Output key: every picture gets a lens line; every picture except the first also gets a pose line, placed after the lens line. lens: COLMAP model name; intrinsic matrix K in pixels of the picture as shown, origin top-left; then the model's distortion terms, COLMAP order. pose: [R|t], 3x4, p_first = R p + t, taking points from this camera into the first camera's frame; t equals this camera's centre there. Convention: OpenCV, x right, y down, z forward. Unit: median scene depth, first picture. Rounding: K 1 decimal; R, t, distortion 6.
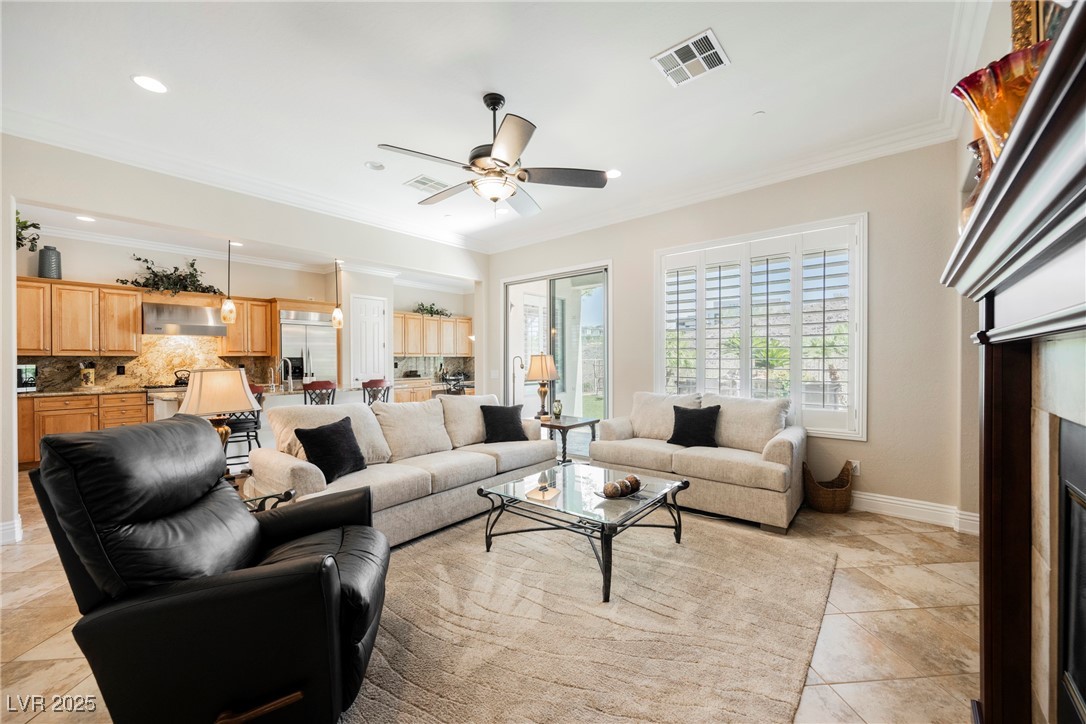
lens RADIAL K [[433.5, 0, 543.0], [0, 433.5, 362.0], [0, 0, 1]] dist [0.004230, 0.000520]
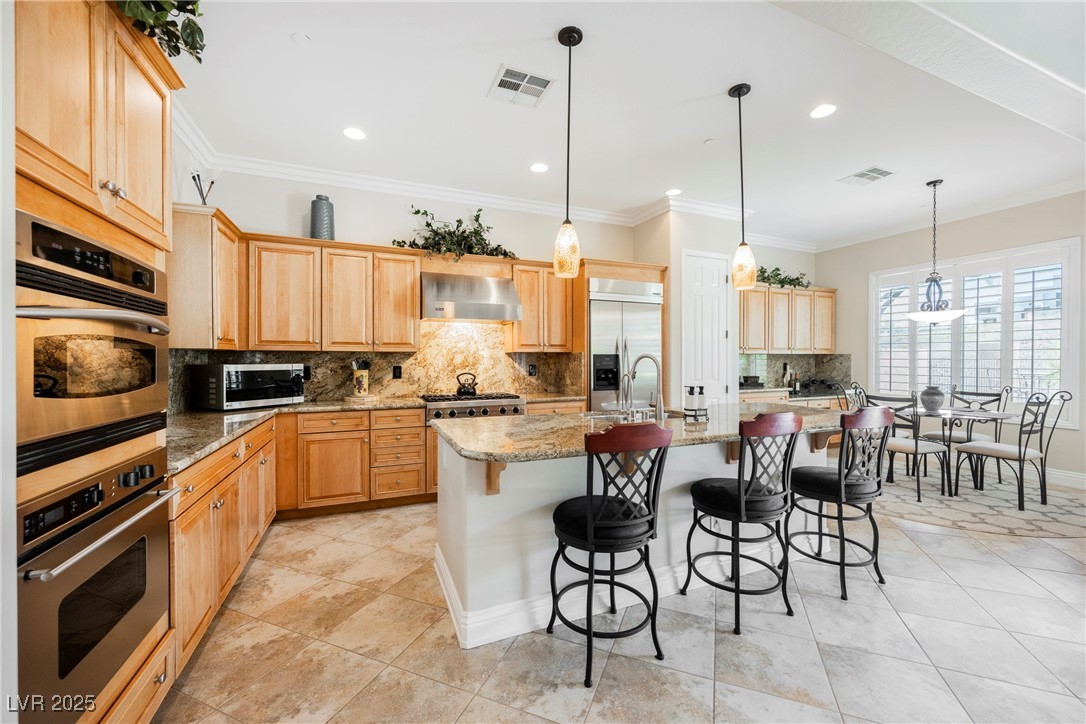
lens RADIAL K [[433.5, 0, 543.0], [0, 433.5, 362.0], [0, 0, 1]] dist [0.004230, 0.000520]
pose [[0.894362, 0.006565, -0.447296, -0.446372], [-0.005972, 0.999978, 0.002736, -0.000790], [0.447304, 0.000224, 0.894382, 0.479518]]
